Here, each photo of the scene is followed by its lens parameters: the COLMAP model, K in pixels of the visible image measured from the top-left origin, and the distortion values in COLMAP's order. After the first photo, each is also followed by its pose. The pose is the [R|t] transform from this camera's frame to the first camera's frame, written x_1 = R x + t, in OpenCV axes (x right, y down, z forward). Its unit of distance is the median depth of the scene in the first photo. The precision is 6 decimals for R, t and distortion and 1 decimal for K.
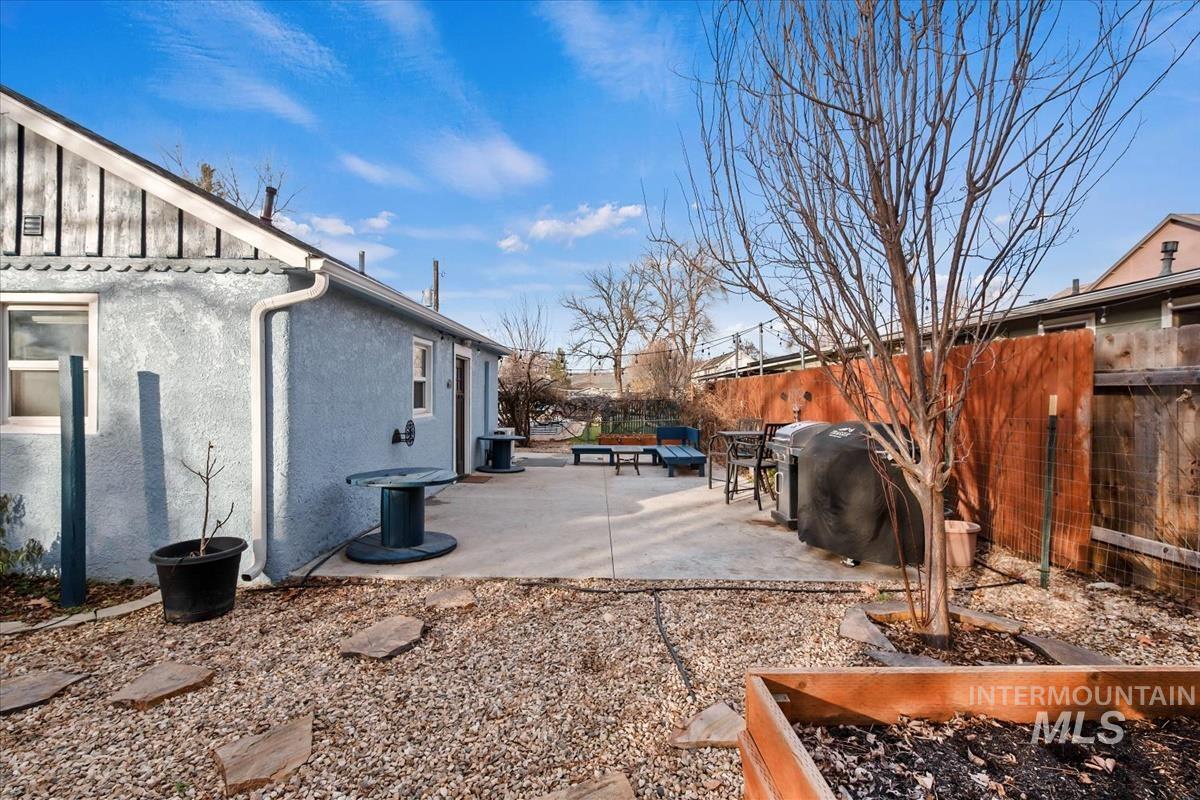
lens RADIAL K [[544.7, 0, 605.2], [0, 544.7, 395.2], [0, 0, 1]] dist [-0.001203, -0.000121]
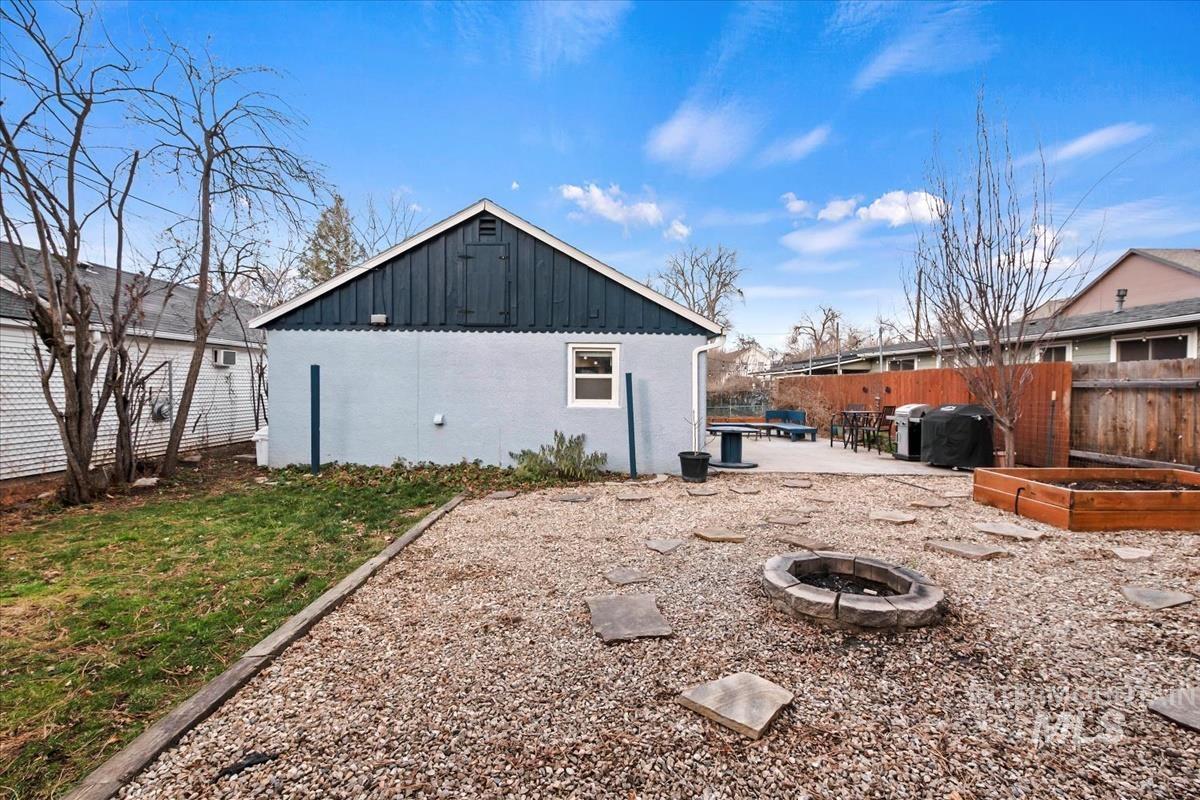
lens RADIAL K [[524.5, 0, 599.6], [0, 524.5, 394.2], [0, 0, 1]] dist [0.004993, 0.000795]
pose [[0.999976, 0.003488, 0.005966, -1.033209], [-0.003589, 0.999850, 0.016947, -0.018712], [-0.005906, -0.016968, 0.999839, -1.130445]]
